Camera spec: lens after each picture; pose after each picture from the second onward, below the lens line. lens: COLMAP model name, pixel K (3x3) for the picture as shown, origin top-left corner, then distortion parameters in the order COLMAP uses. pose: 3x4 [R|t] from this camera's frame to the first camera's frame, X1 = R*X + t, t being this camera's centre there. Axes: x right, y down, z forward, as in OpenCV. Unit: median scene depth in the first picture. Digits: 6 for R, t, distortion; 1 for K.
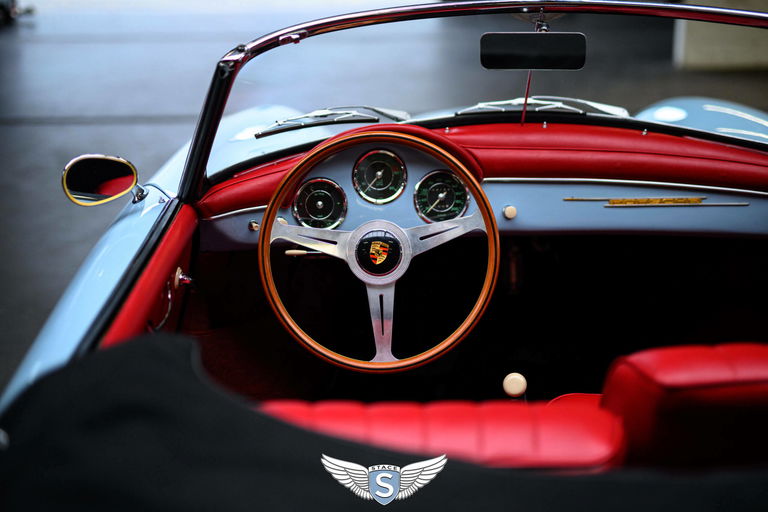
lens RADIAL K [[1096.7, 0, 384.0], [0, 1096.7, 256.0], [0, 0, 1]] dist [-0.004829, 0.021901]
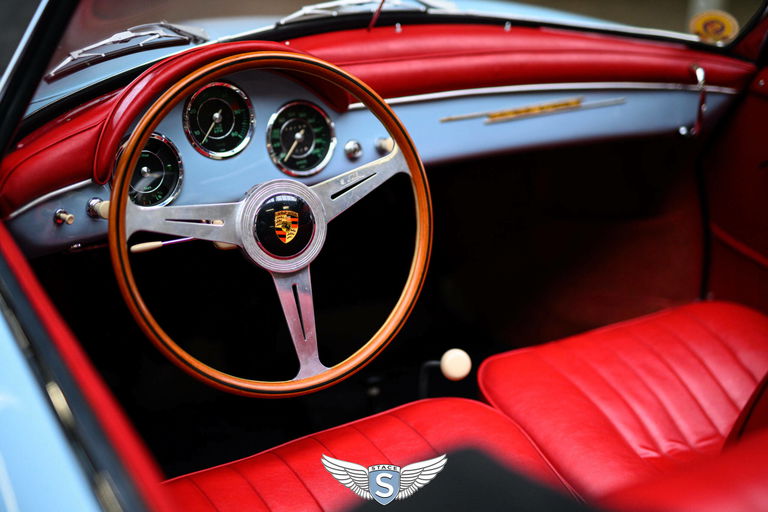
lens RADIAL K [[1096.7, 0, 384.0], [0, 1096.7, 256.0], [0, 0, 1]] dist [-0.004829, 0.021901]
pose [[0.860475, -0.180253, 0.476541, -0.263589], [0.149811, 0.983491, 0.101499, -0.041959], [-0.486969, -0.015947, 0.873274, 0.330912]]
